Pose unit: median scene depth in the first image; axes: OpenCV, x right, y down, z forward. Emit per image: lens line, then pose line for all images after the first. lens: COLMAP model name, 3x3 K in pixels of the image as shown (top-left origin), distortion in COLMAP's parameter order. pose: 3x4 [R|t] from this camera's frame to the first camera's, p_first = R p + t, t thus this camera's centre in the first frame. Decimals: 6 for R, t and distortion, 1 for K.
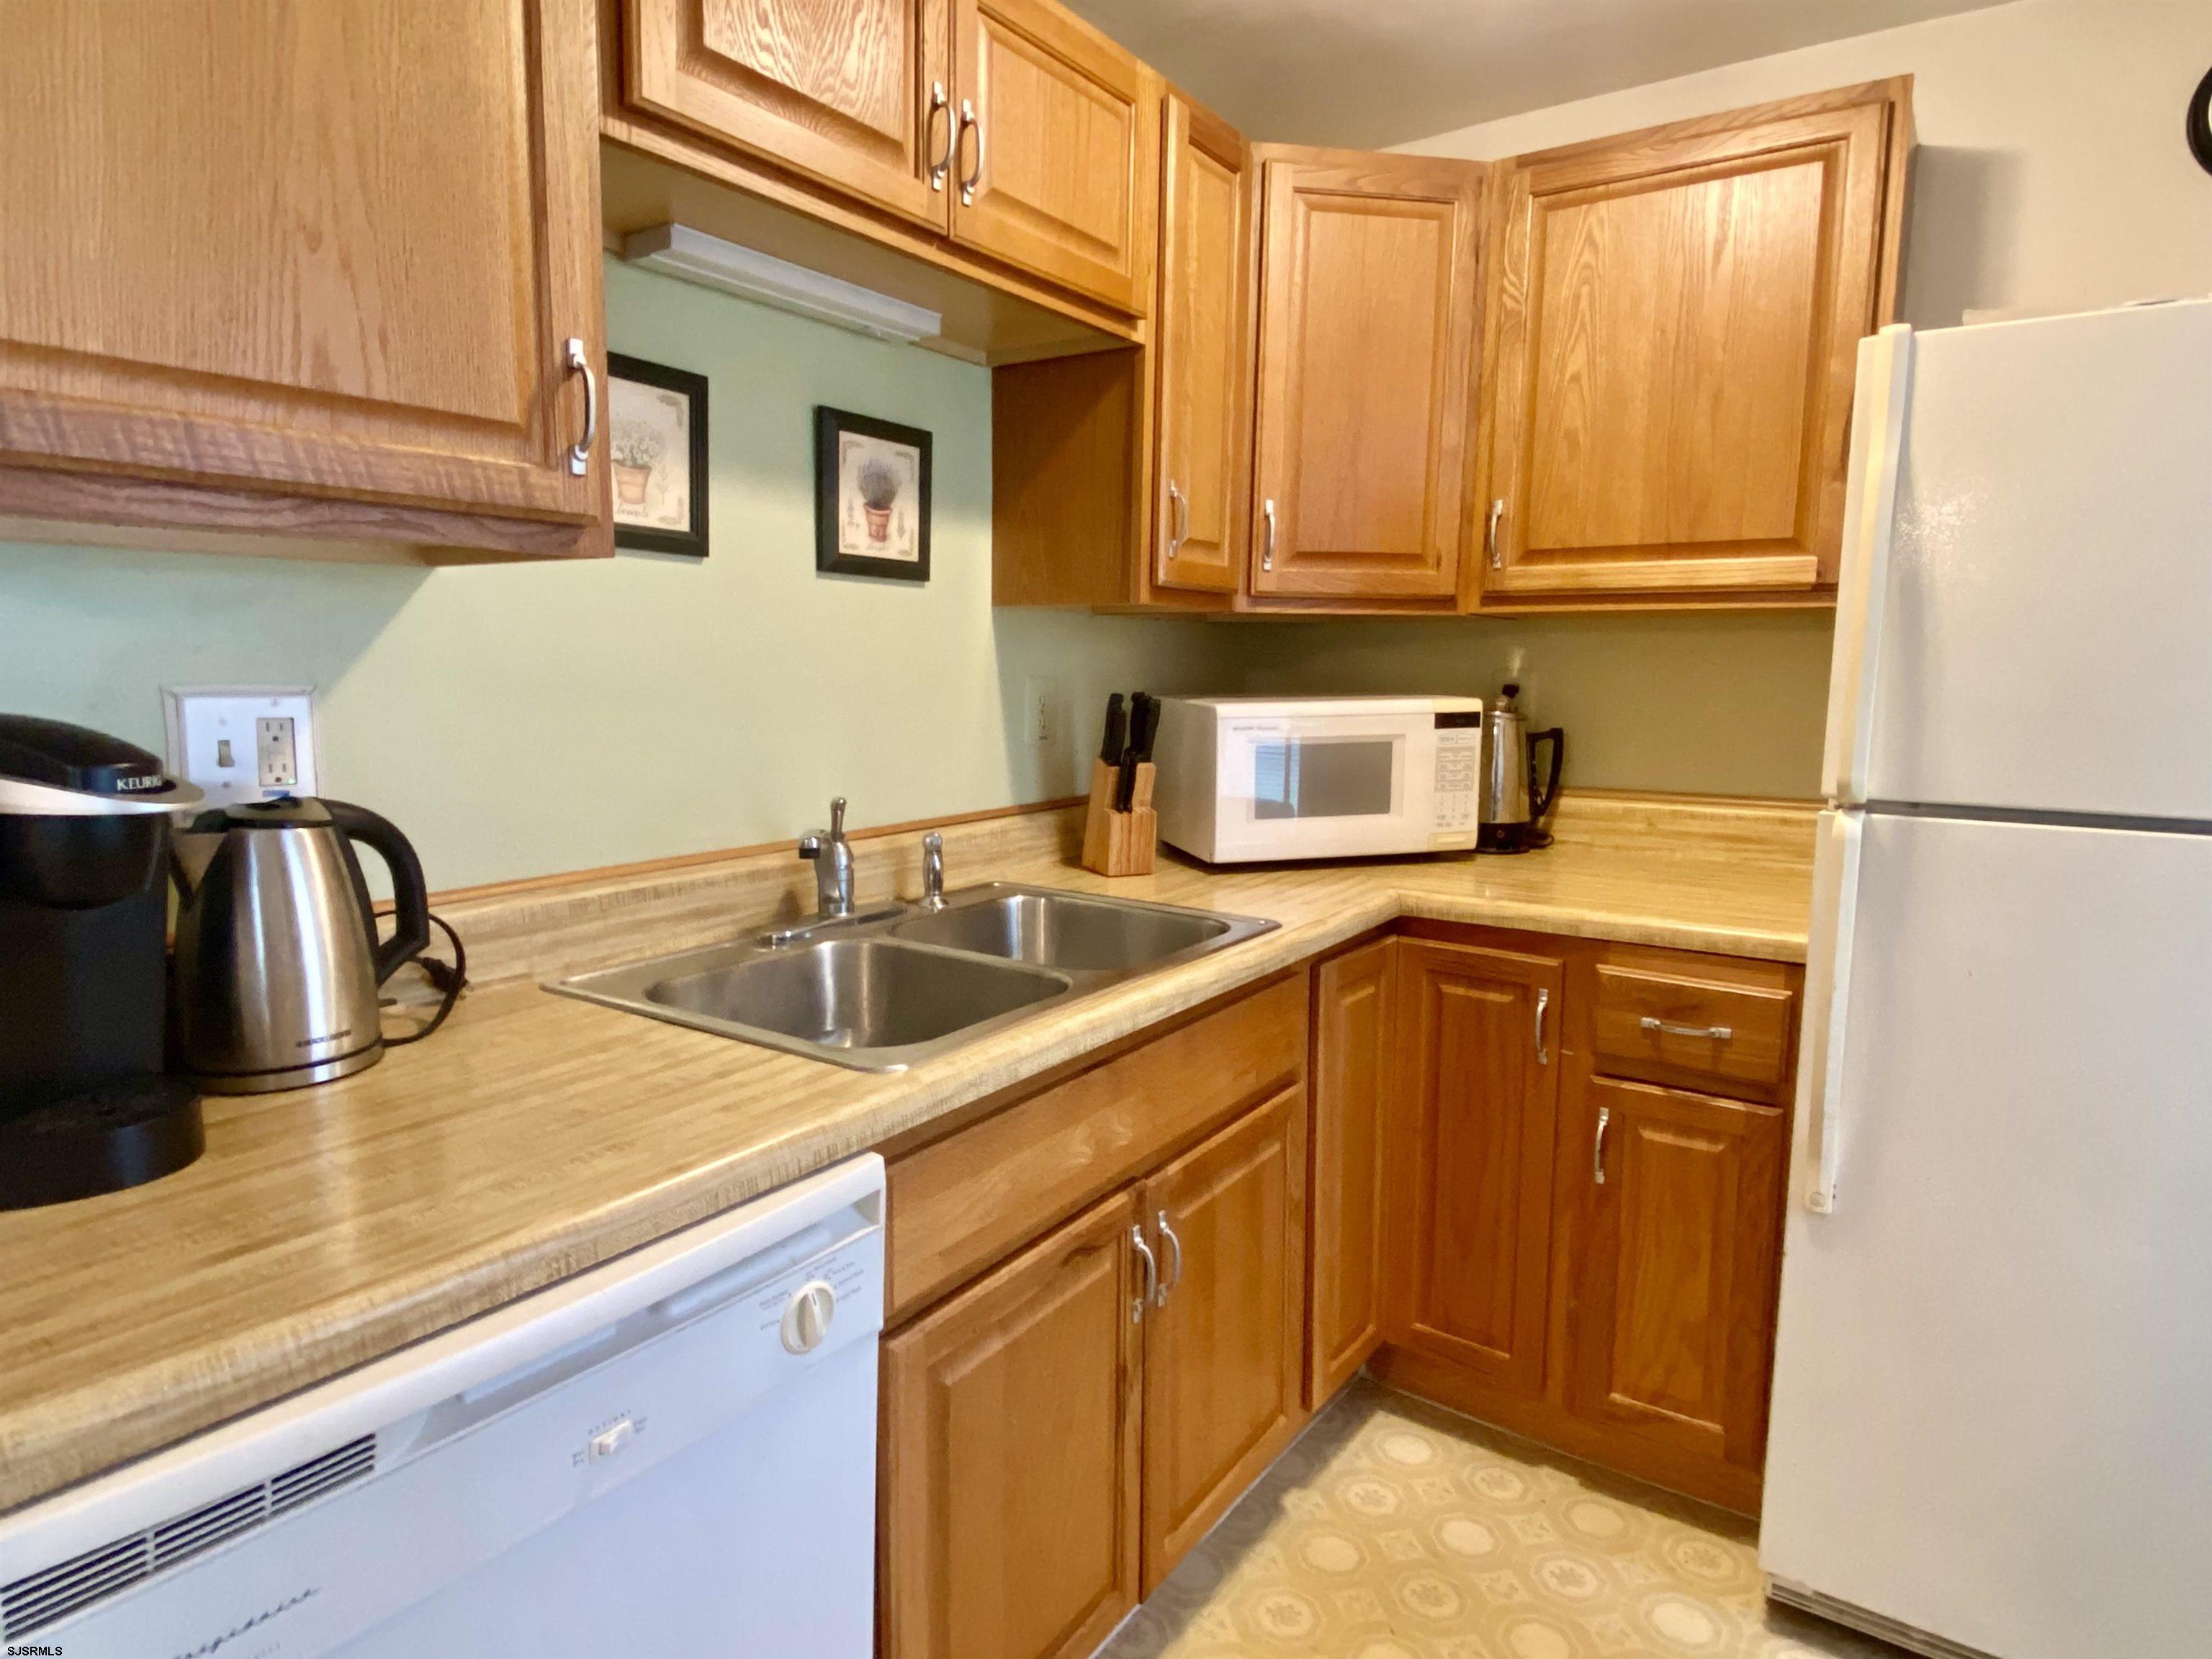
lens RADIAL K [[1258.5, 0, 1100.2], [0, 1258.5, 825.9], [0, 0, 1]] dist [0.058801, -0.070827]
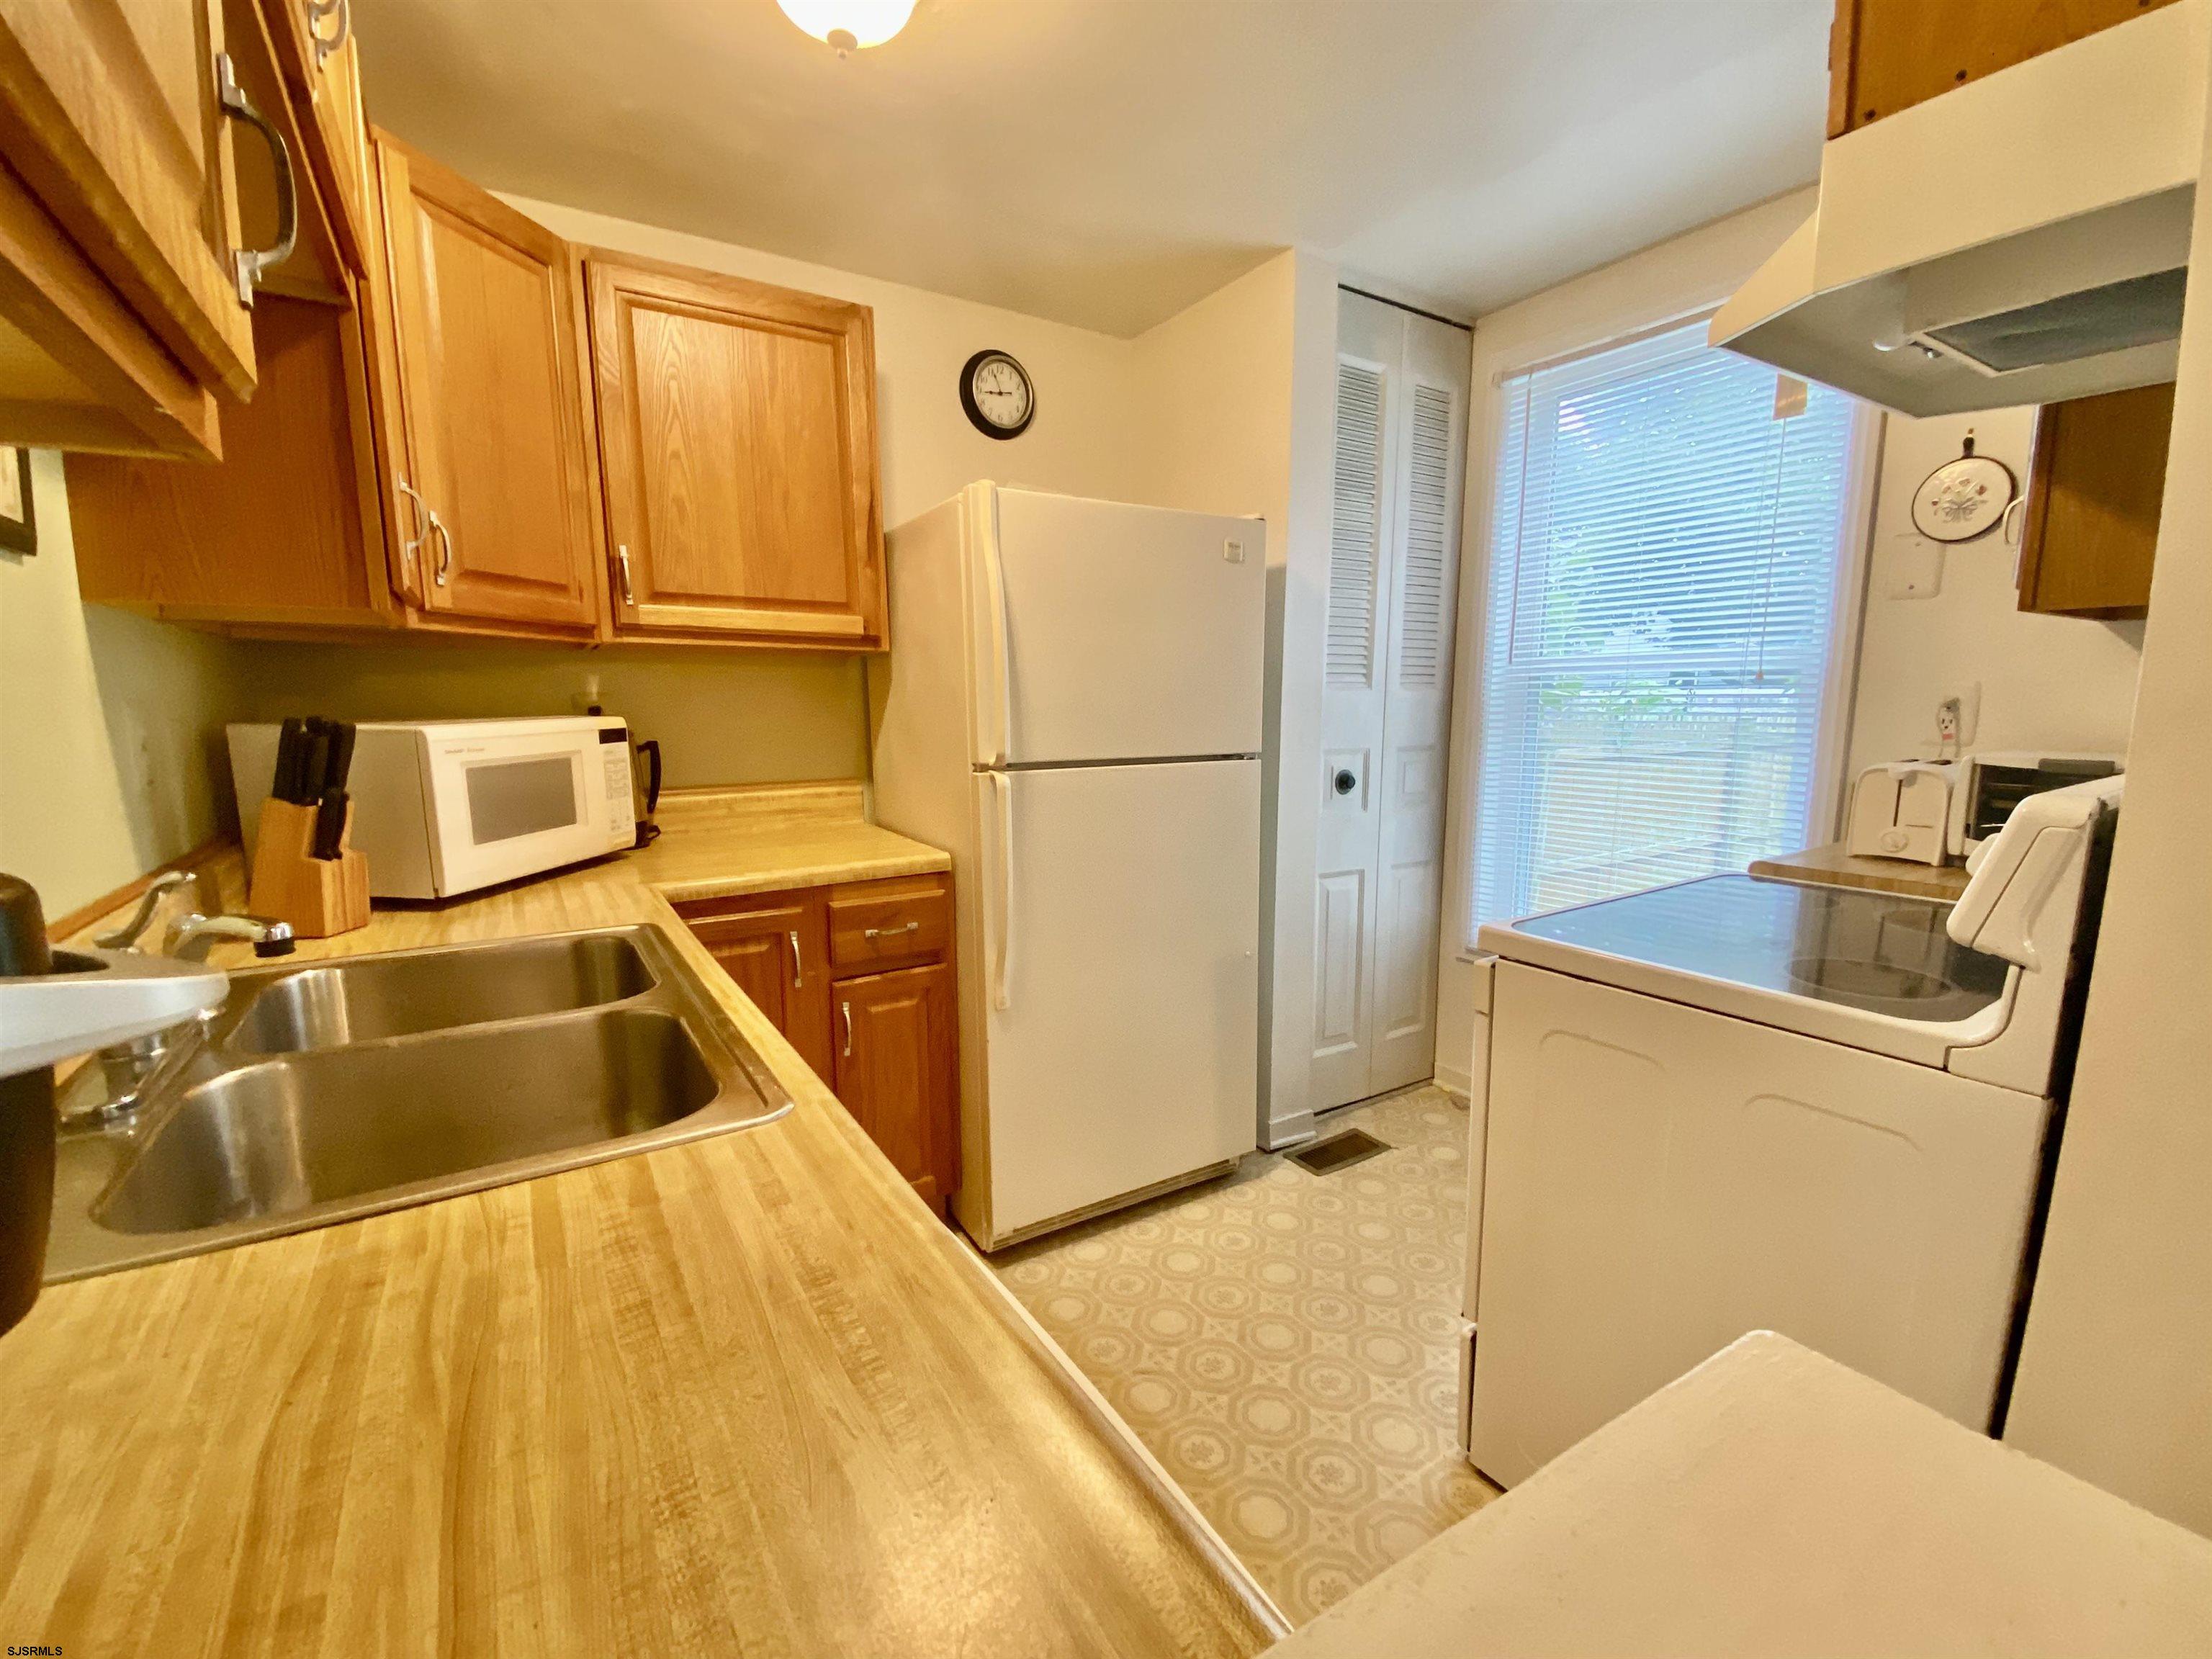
lens RADIAL K [[932.2, 0, 1101.9], [0, 932.2, 853.4], [0, 0, 1]] dist [0.051914, -0.042959]
pose [[0.391882, -0.156390, 0.906626, -0.359674], [0.129895, 0.984980, 0.113760, -0.019179], [-0.910800, 0.073186, 0.406310, 0.271265]]
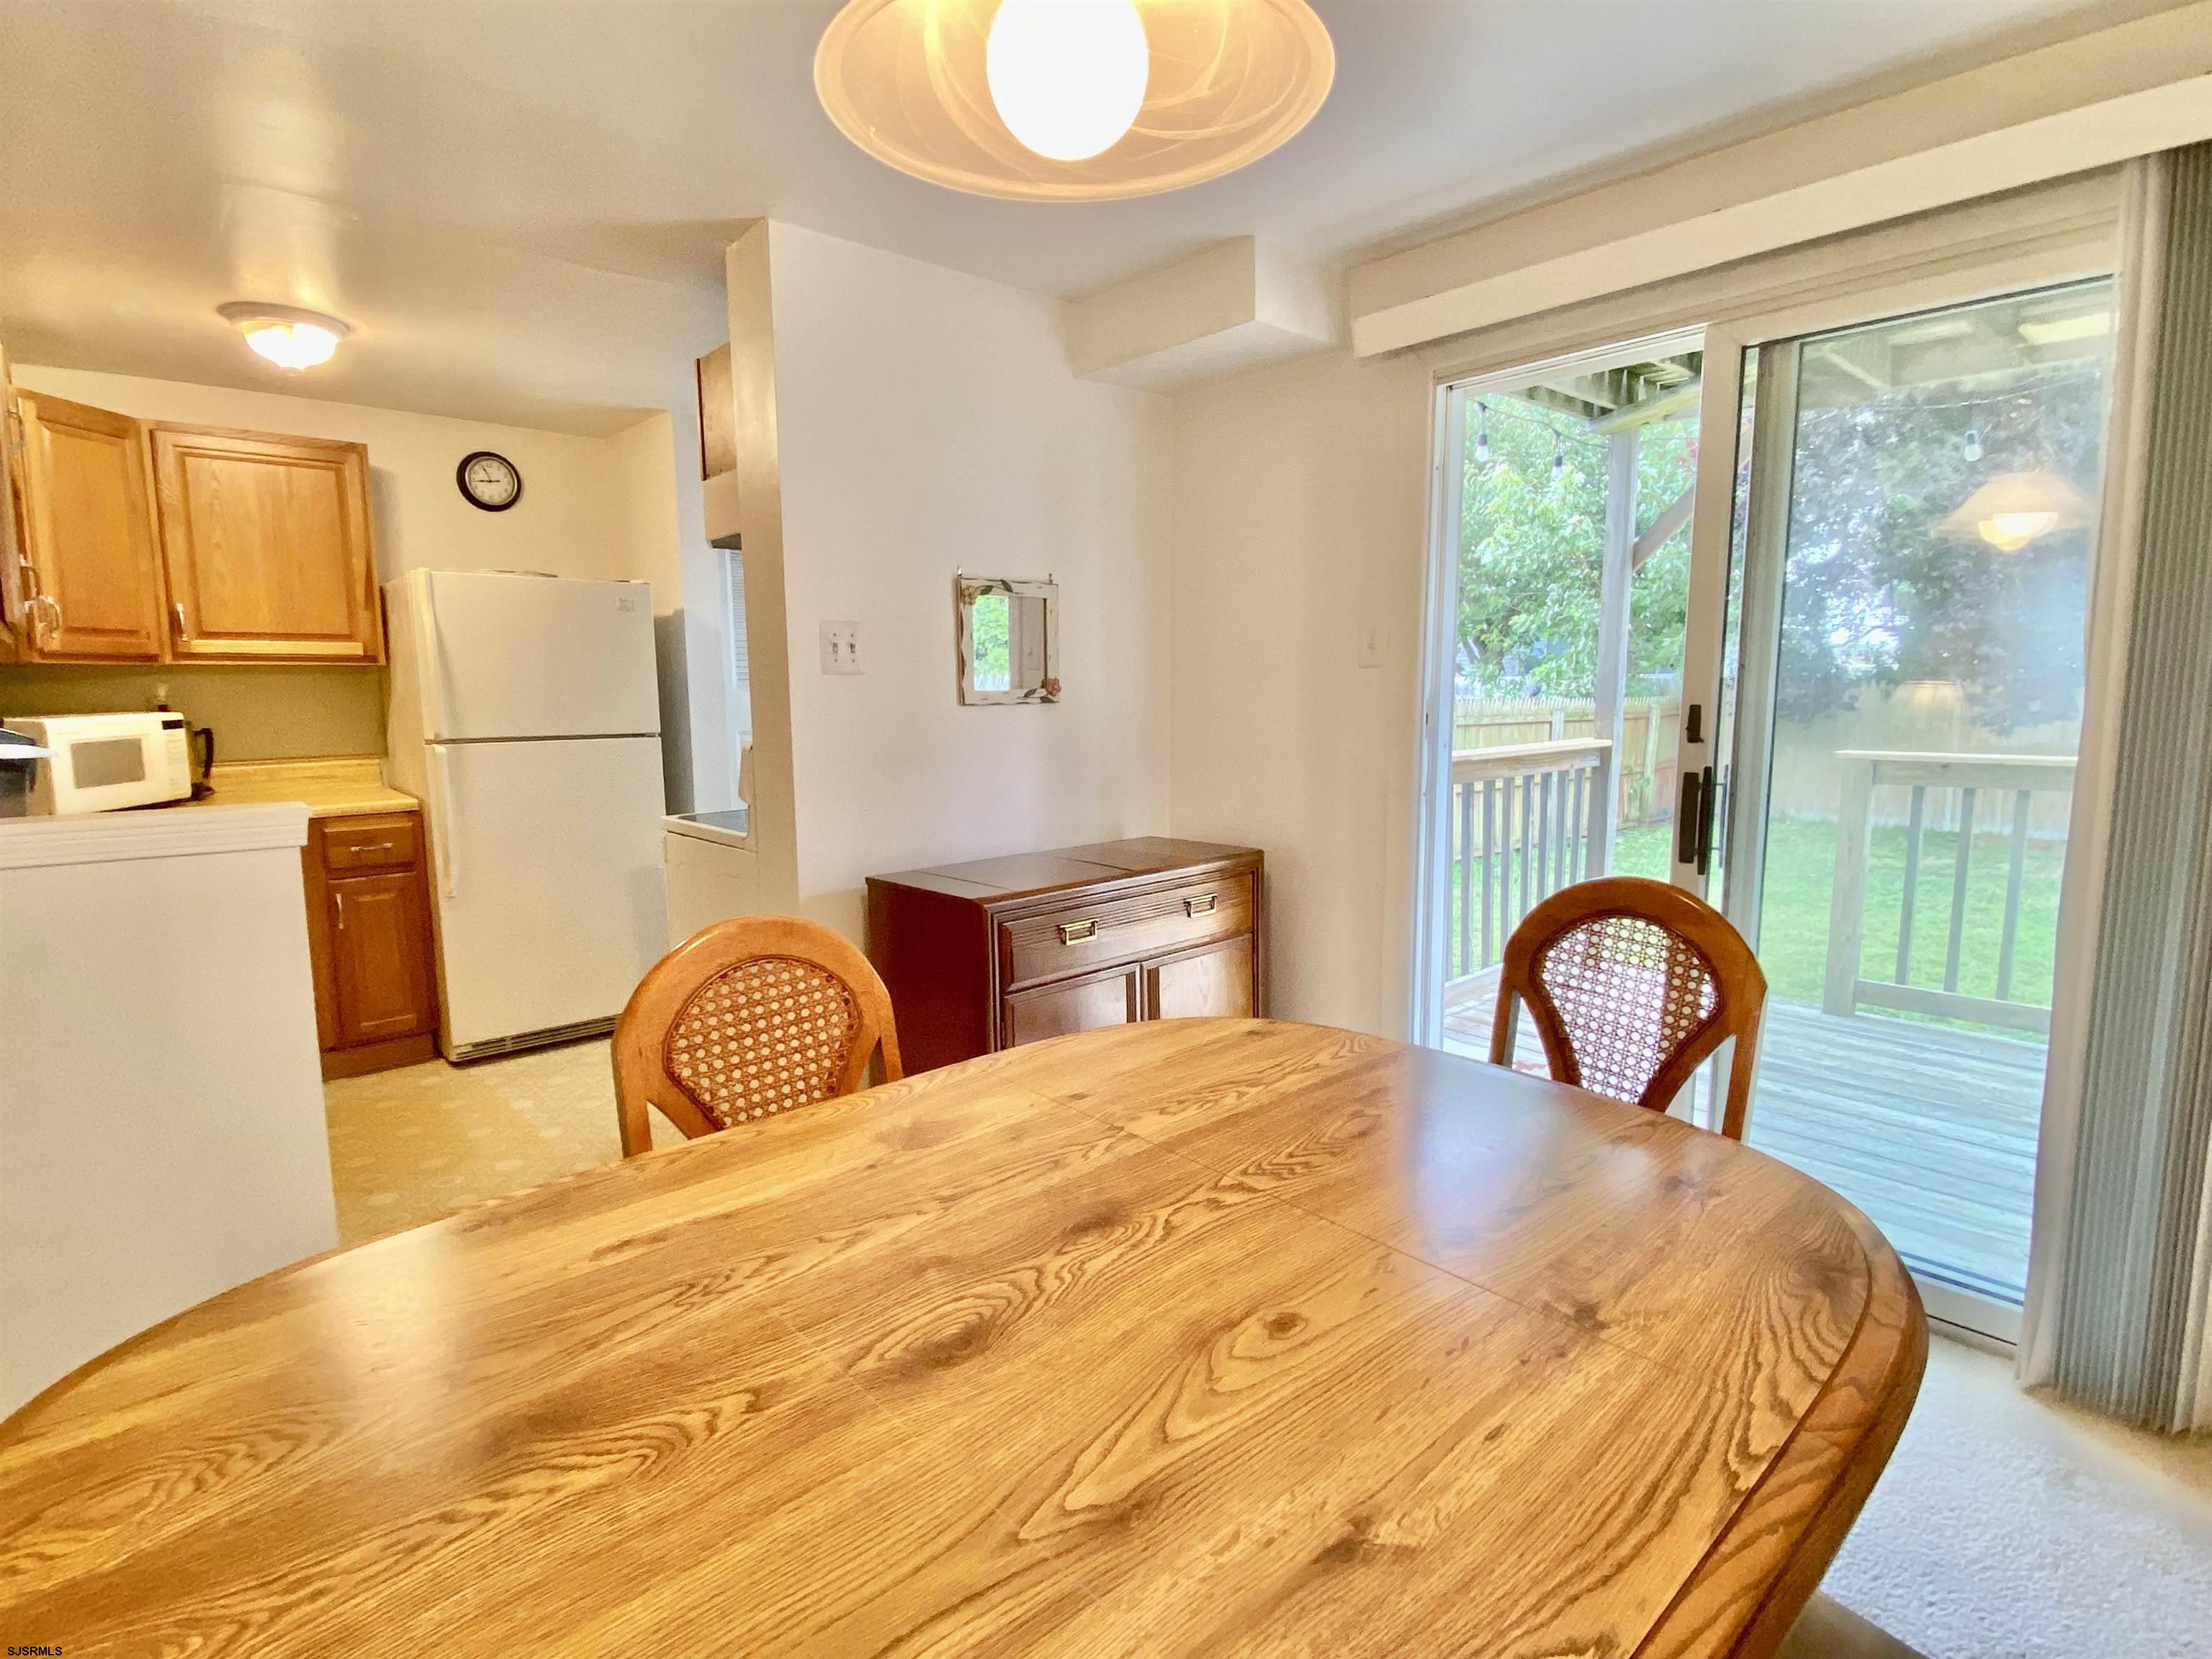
lens RADIAL K [[1125.5, 0, 1093.7], [0, 1125.5, 826.4], [0, 0, 1]] dist [-0.001538, -0.000909]
pose [[0.231874, -0.130429, 0.963962, -1.018603], [0.137931, 0.985366, 0.100146, 0.082481], [-0.962917, 0.109739, 0.246471, -0.657765]]
